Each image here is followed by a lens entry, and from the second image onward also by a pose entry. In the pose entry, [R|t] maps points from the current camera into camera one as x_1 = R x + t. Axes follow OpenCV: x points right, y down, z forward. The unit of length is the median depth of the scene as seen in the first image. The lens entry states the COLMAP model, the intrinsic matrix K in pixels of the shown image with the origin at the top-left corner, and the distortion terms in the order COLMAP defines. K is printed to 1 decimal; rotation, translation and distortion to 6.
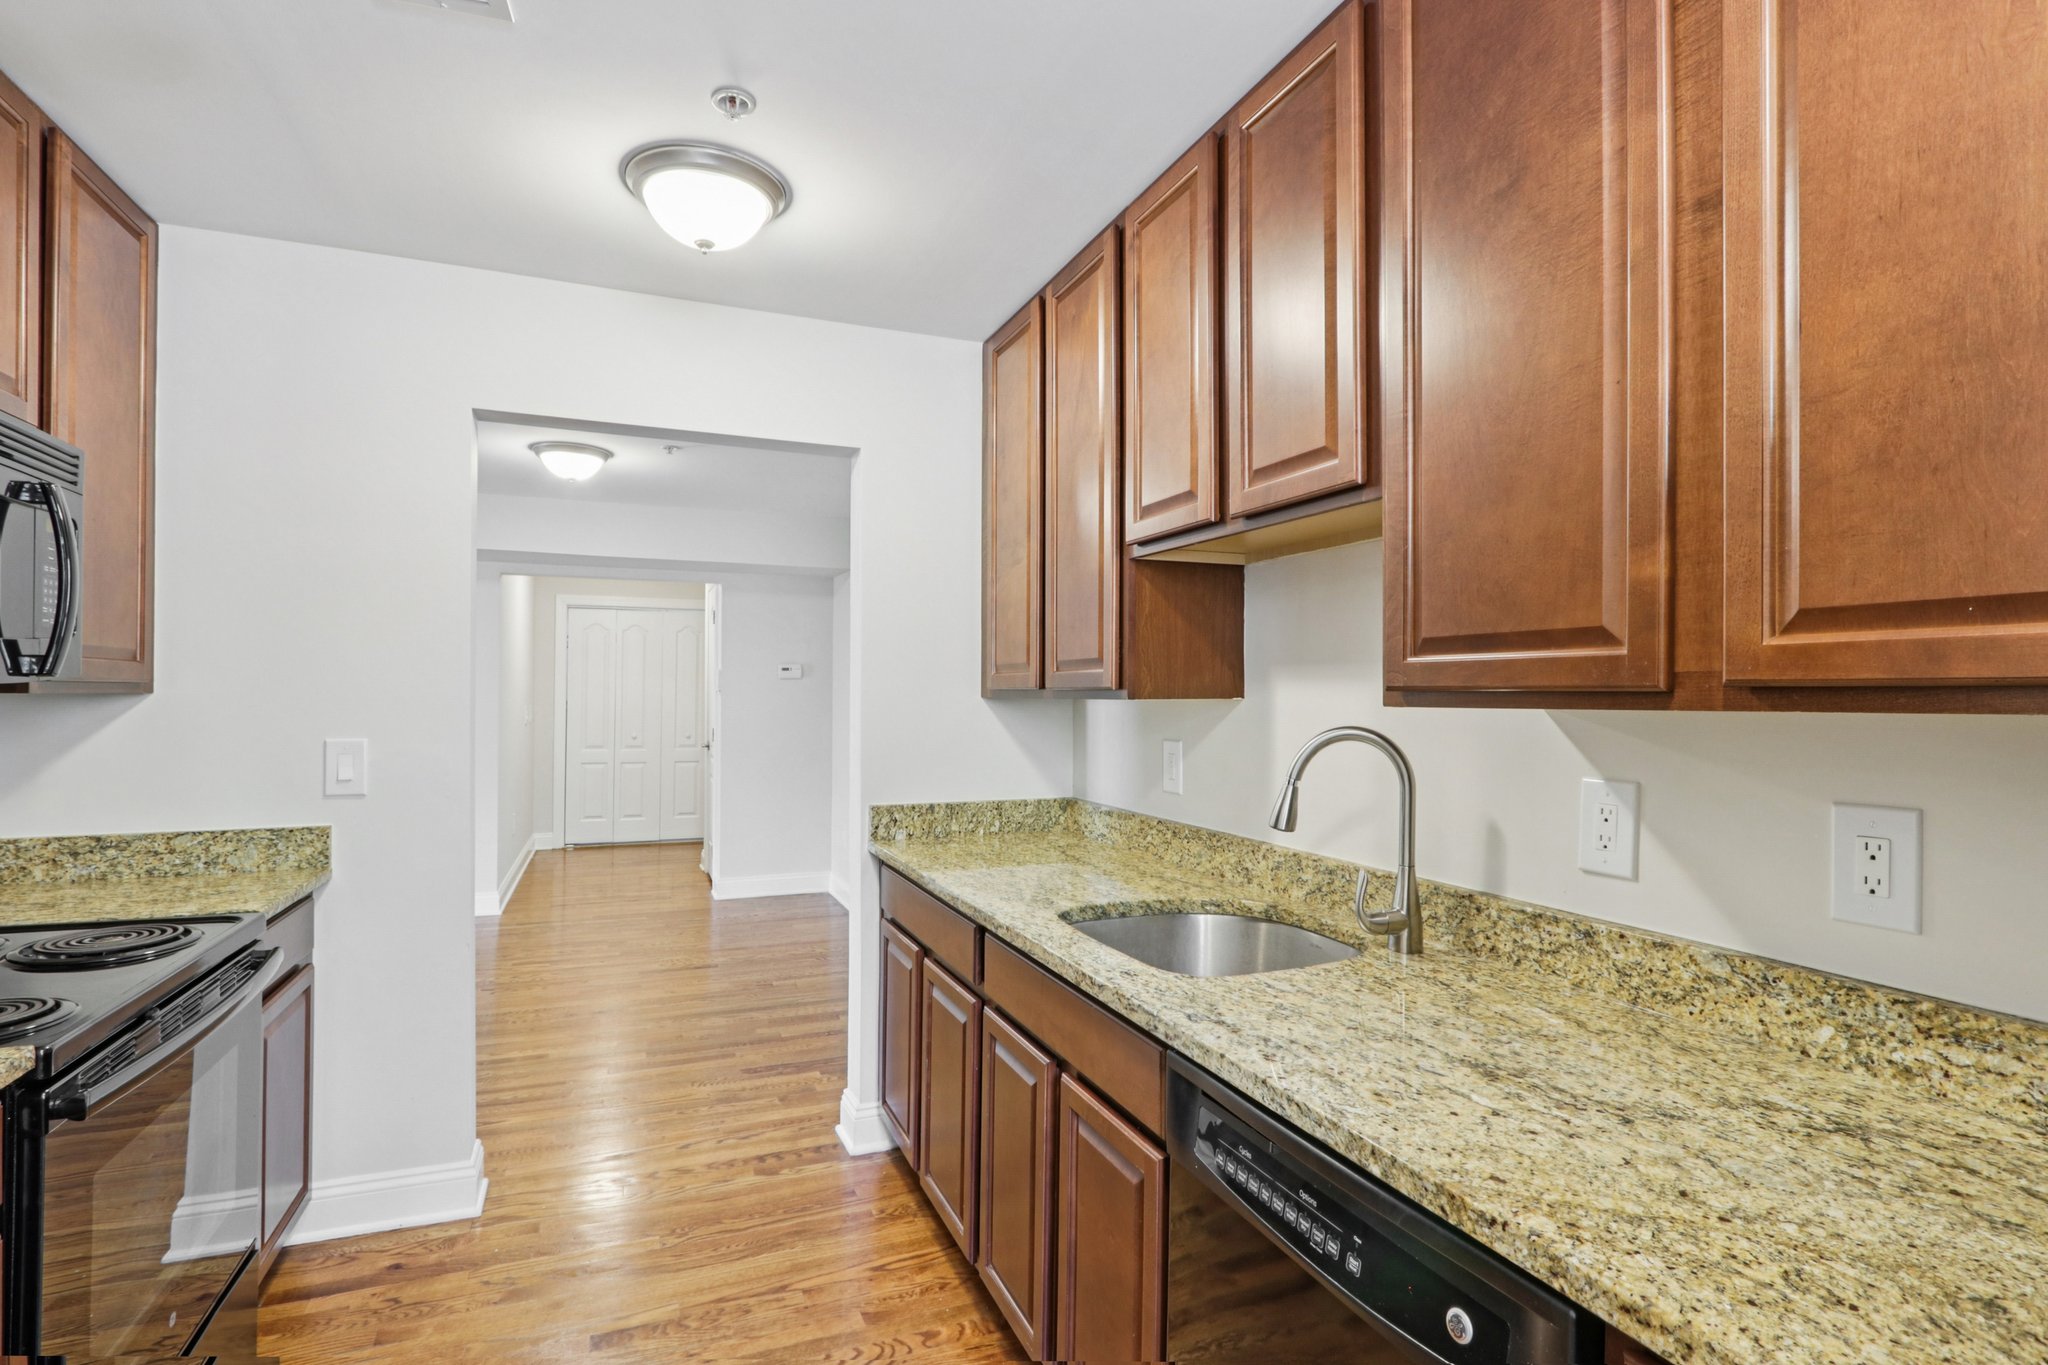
lens RADIAL K [[970.8, 0, 1034.1], [0, 970.8, 671.7], [0, 0, 1]] dist [-0.021220, 0.007298]
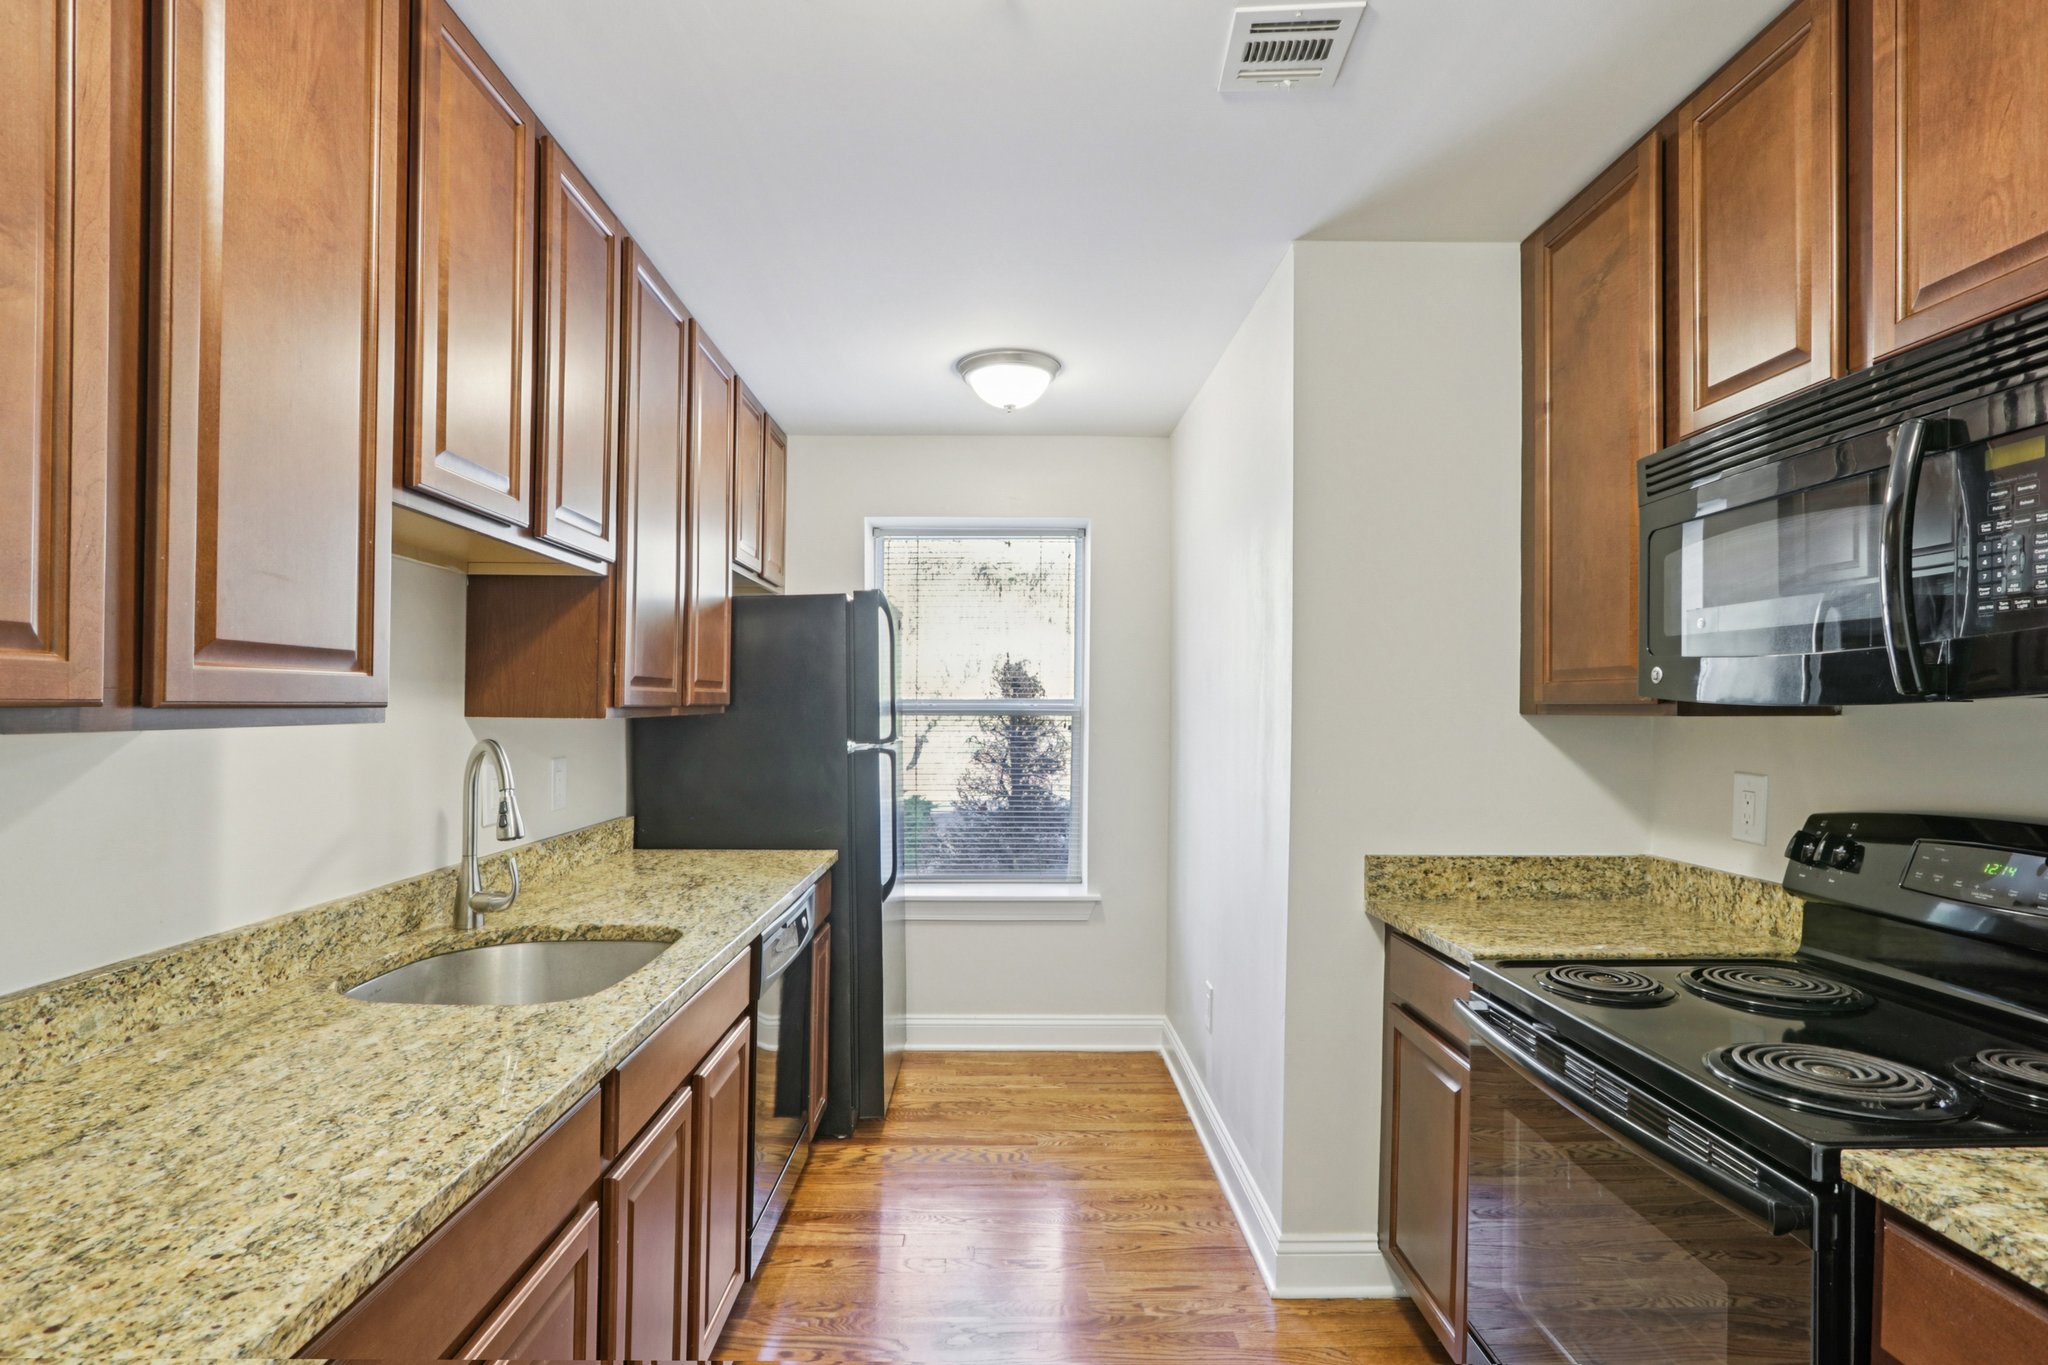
lens RADIAL K [[970.8, 0, 1012.7], [0, 970.8, 739.5], [0, 0, 1]] dist [-0.021220, 0.007298]
pose [[-0.926303, -0.031640, 0.375450, -0.561852], [-0.028439, 0.999497, 0.014066, 0.017031], [-0.375706, 0.002352, -0.926736, 1.525924]]
